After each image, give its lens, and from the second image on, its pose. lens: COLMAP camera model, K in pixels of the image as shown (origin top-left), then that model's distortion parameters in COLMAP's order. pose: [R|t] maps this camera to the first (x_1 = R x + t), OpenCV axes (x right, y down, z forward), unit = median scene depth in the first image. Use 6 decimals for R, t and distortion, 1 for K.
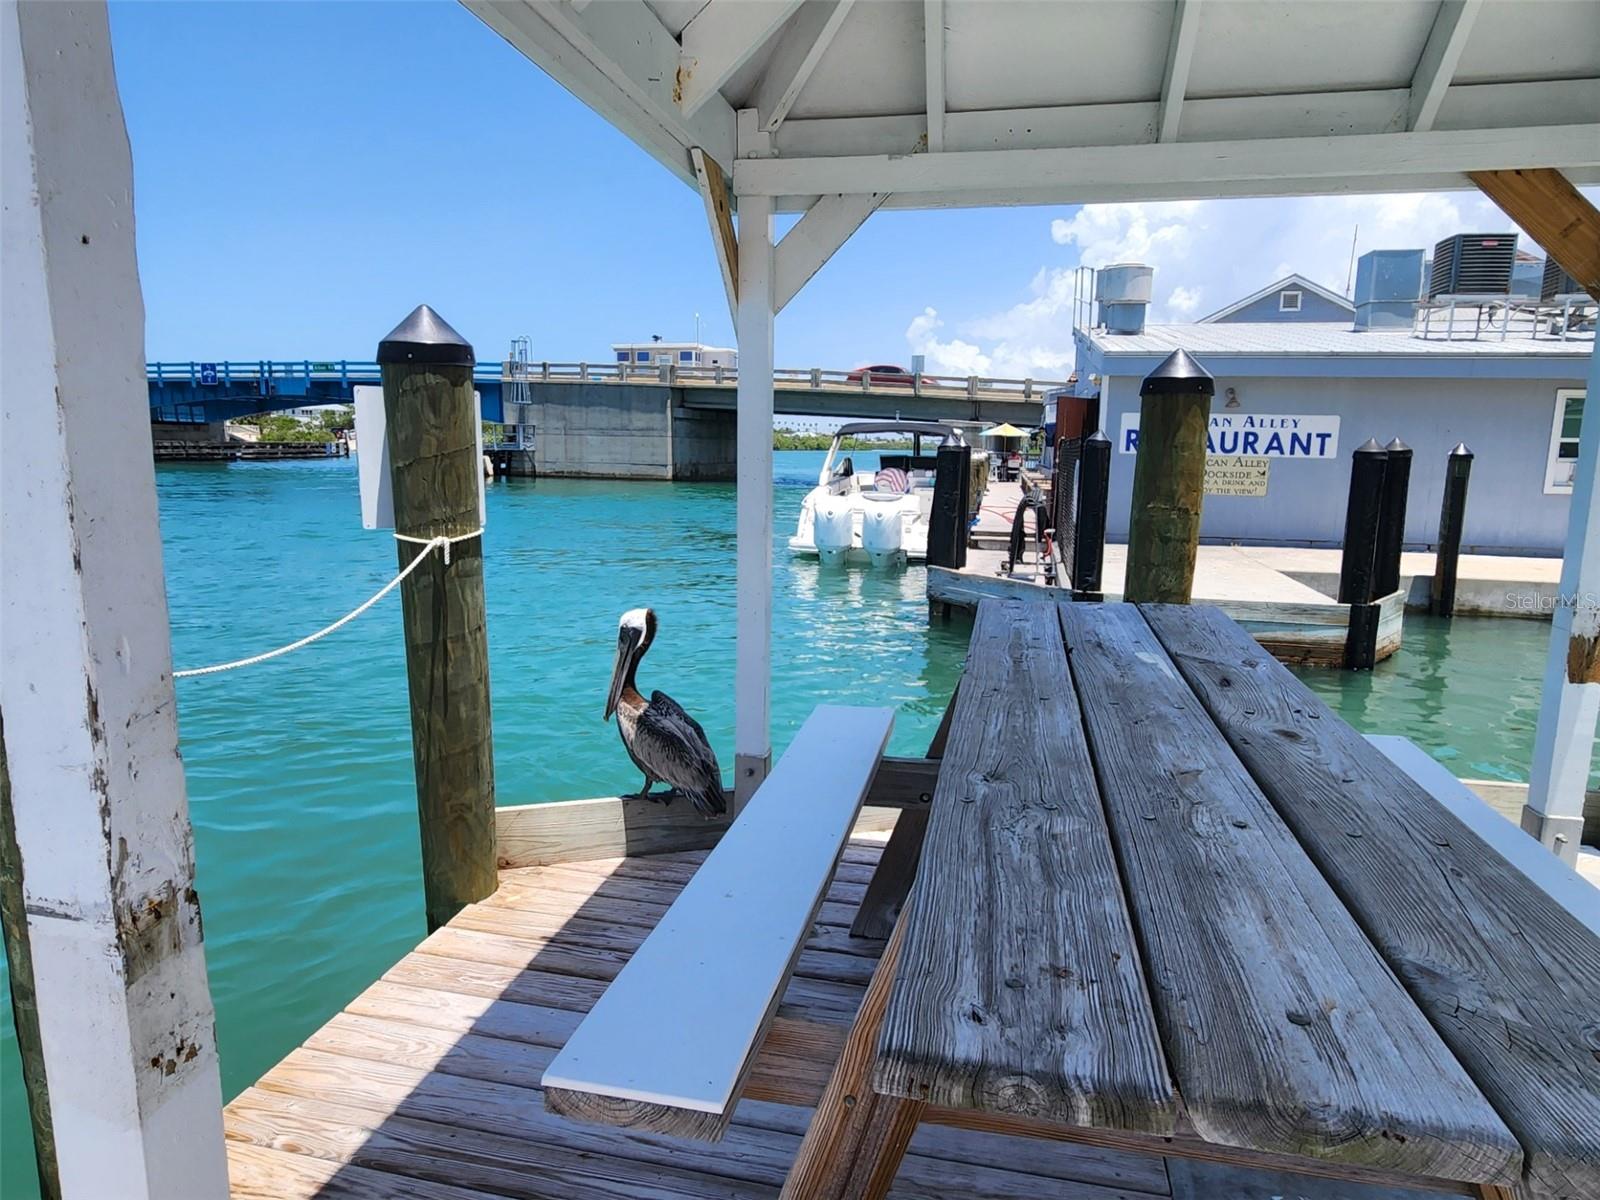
lens RADIAL K [[960.9, 0, 801.0], [0, 960.9, 599.2], [0, 0, 1]] dist [-0.006423, -0.002064]
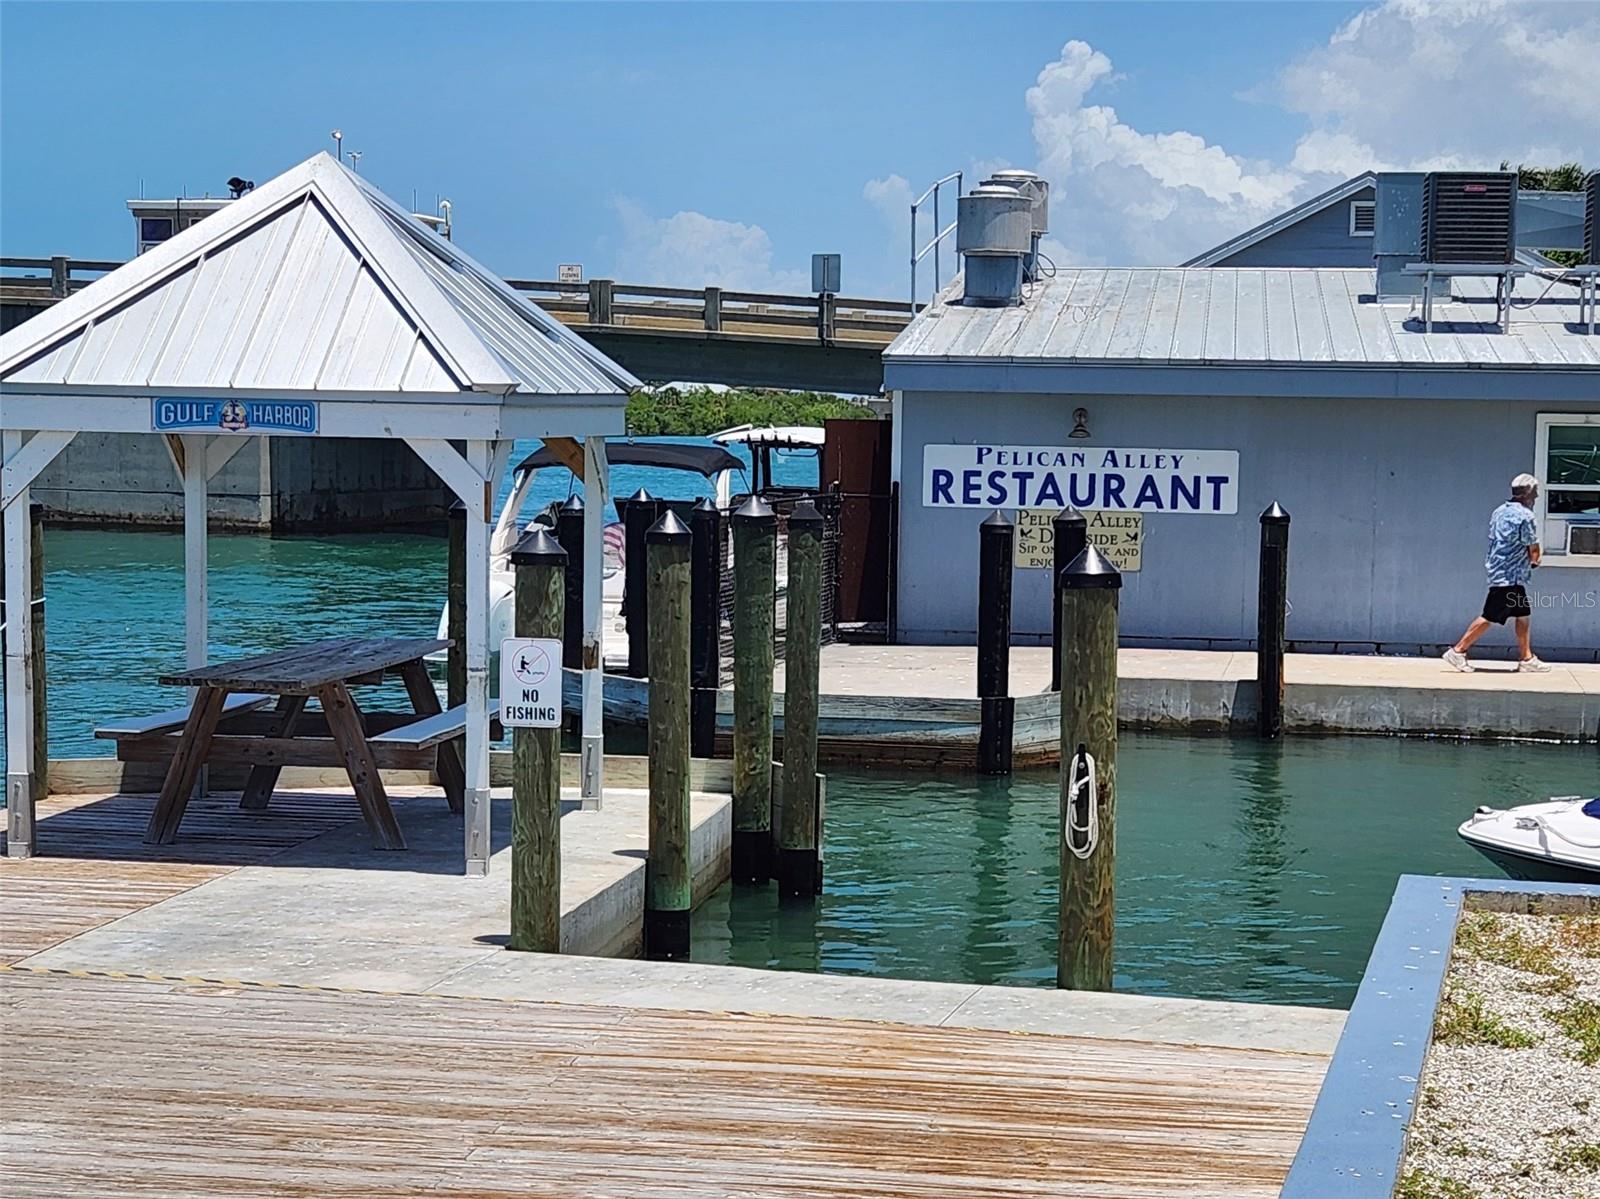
lens RADIAL K [[2458.3, 0, 800.0], [0, 2458.3, 601.8], [0, 0, 1]] dist [0.147920, 0.000000]
pose [[0.997486, -0.004211, 0.070733, 0.133983], [0.010639, 0.995817, -0.090743, 0.064671], [-0.070055, 0.091268, 0.993359, -0.663120]]
